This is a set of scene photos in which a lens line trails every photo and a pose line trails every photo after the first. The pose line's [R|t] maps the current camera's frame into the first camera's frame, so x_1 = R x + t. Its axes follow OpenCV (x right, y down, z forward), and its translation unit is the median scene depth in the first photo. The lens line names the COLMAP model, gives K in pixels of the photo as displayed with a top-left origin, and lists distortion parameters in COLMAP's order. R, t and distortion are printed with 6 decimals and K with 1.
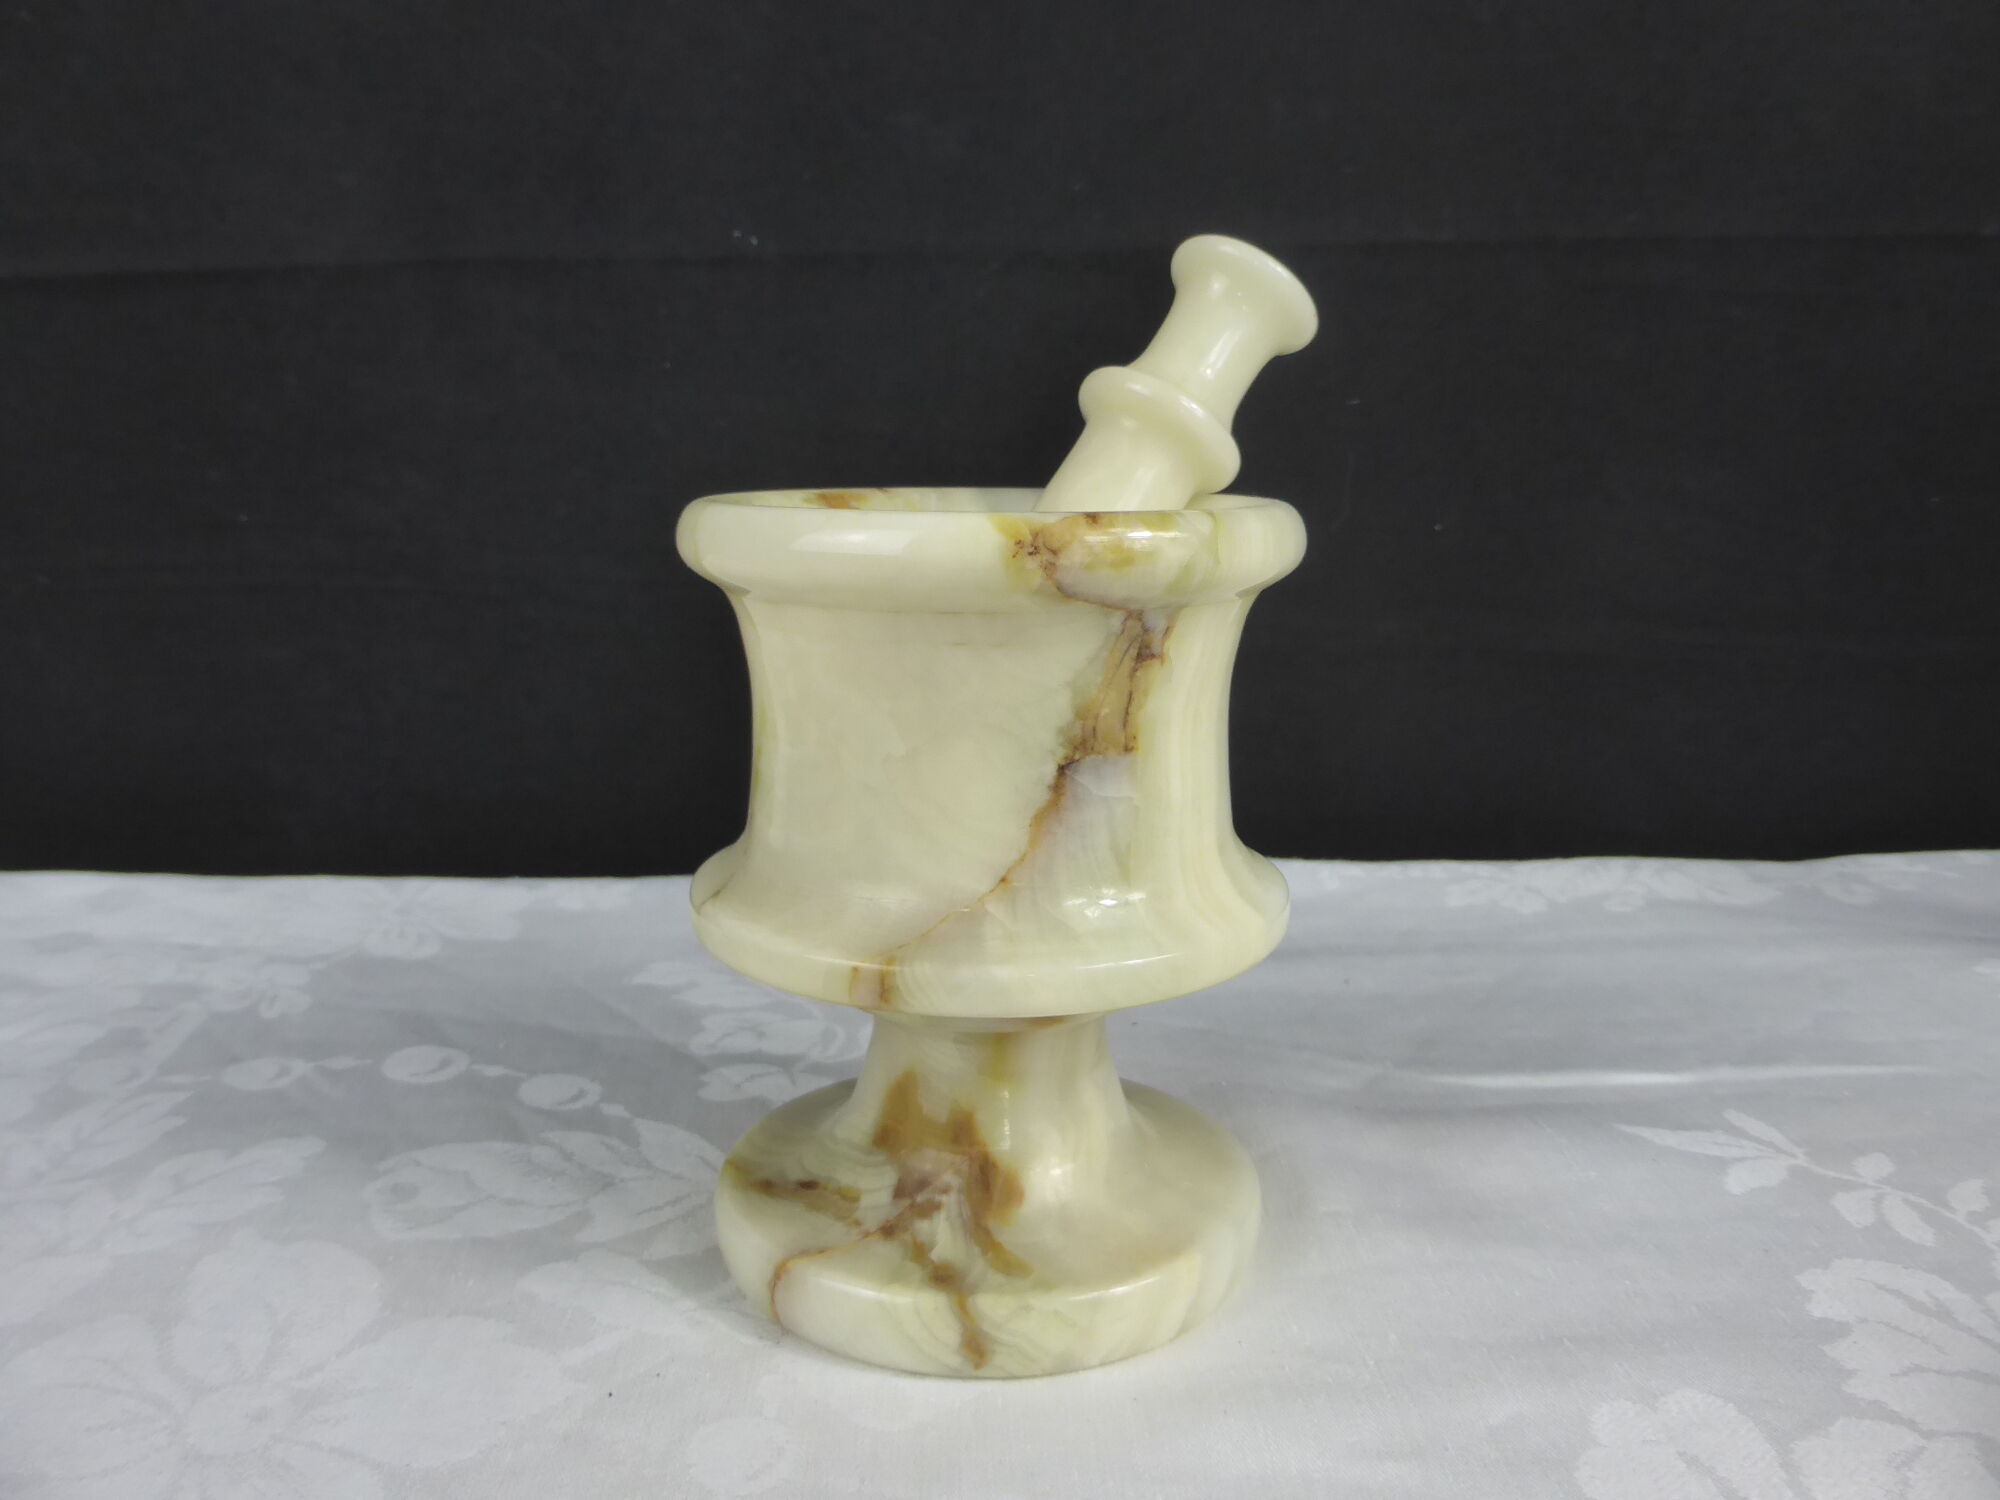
lens RADIAL K [[1577.4, 0, 1000.0], [0, 1577.4, 750.0], [0, 0, 1]] dist [-0.008910, -0.001495]
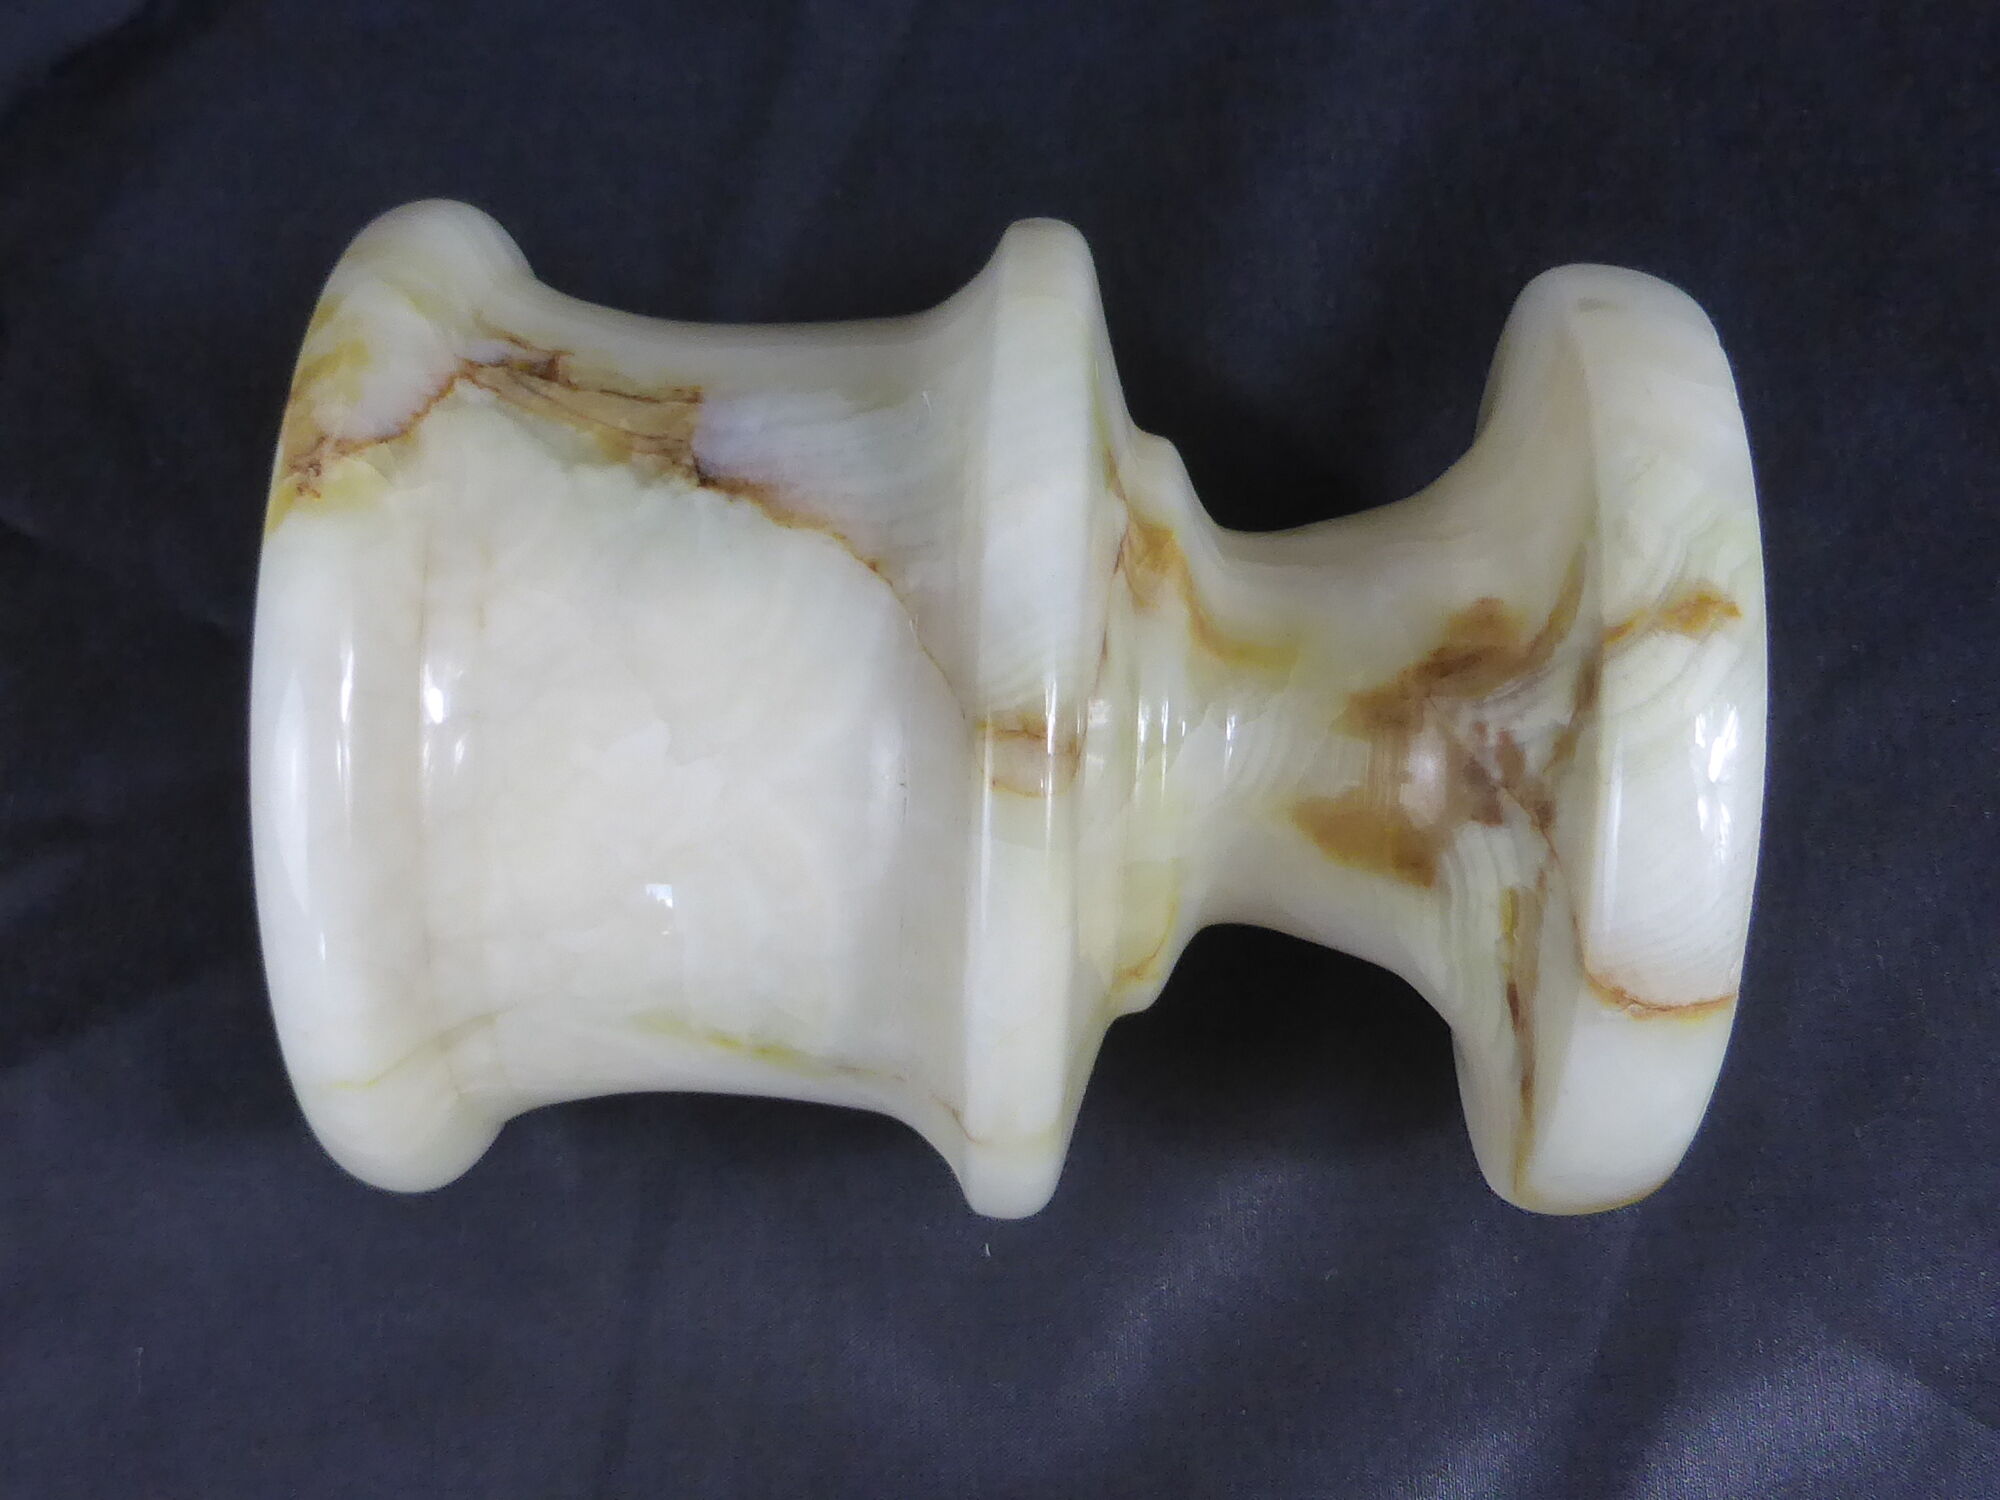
lens RADIAL K [[2655.2, 0, 1000.0], [0, 2655.2, 750.0], [0, 0, 1]] dist [-0.101094, 0.018766]
pose [[0.035271, -0.961276, 0.273322, -0.338925], [0.978766, -0.022033, -0.203795, 0.331282], [0.201925, 0.274706, 0.940087, 0.064943]]
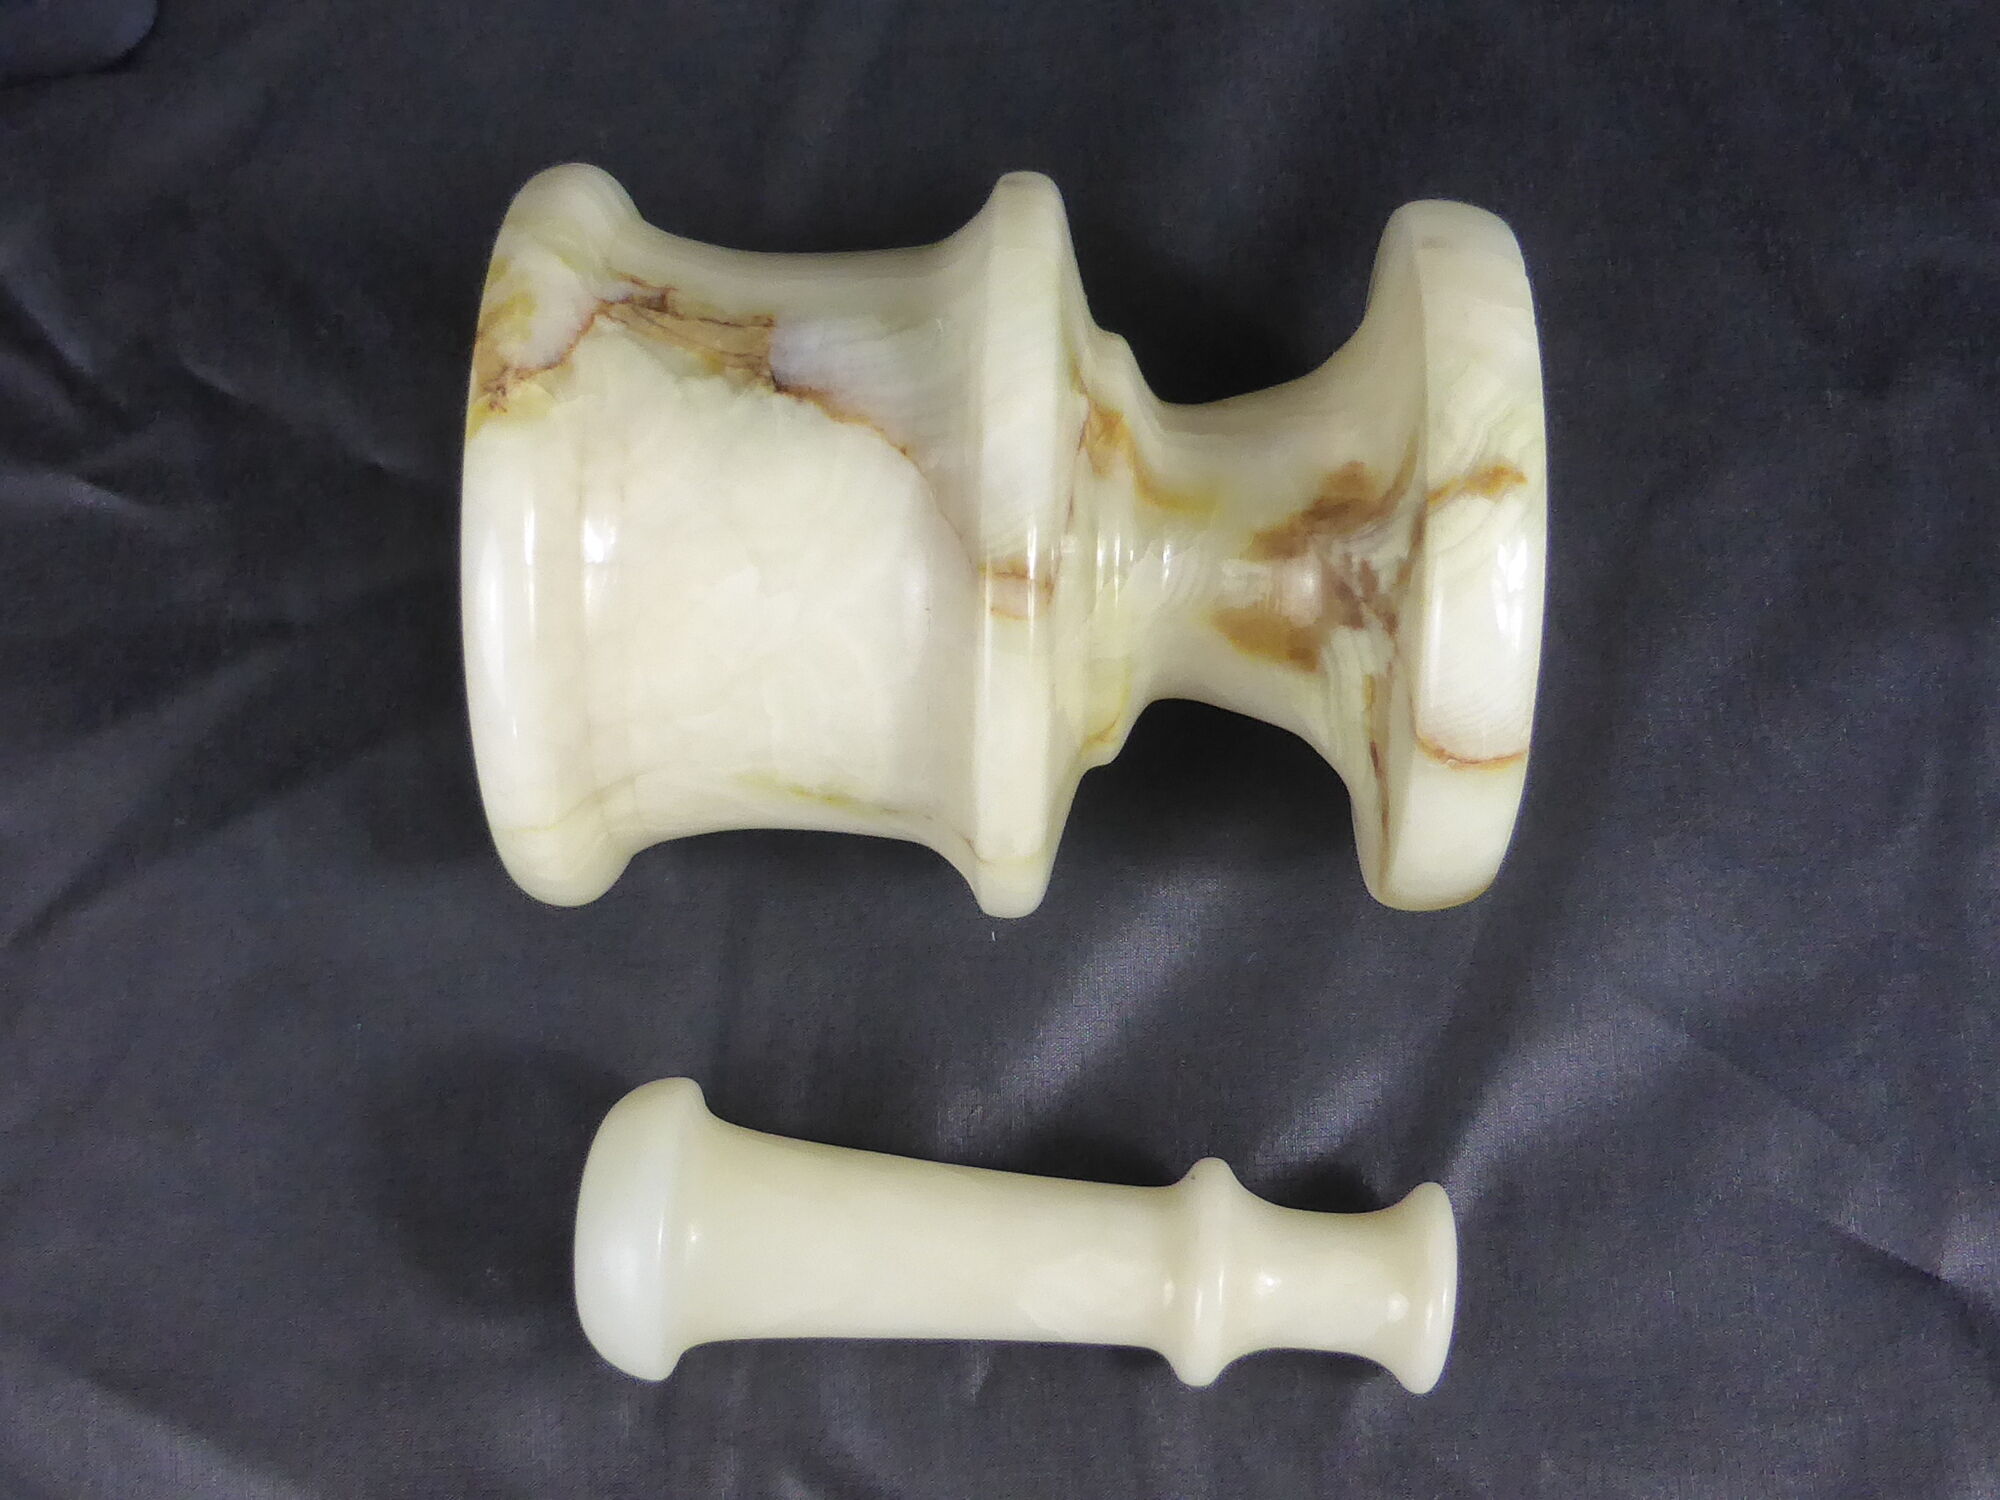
lens RADIAL K [[2655.2, 0, 1000.0], [0, 2655.2, 750.0], [0, 0, 1]] dist [-0.101094, 0.018766]
pose [[0.022155, -0.984893, 0.171739, -0.391586], [0.977377, -0.014804, -0.210985, 0.422011], [0.210341, 0.172528, 0.962284, -0.321560]]
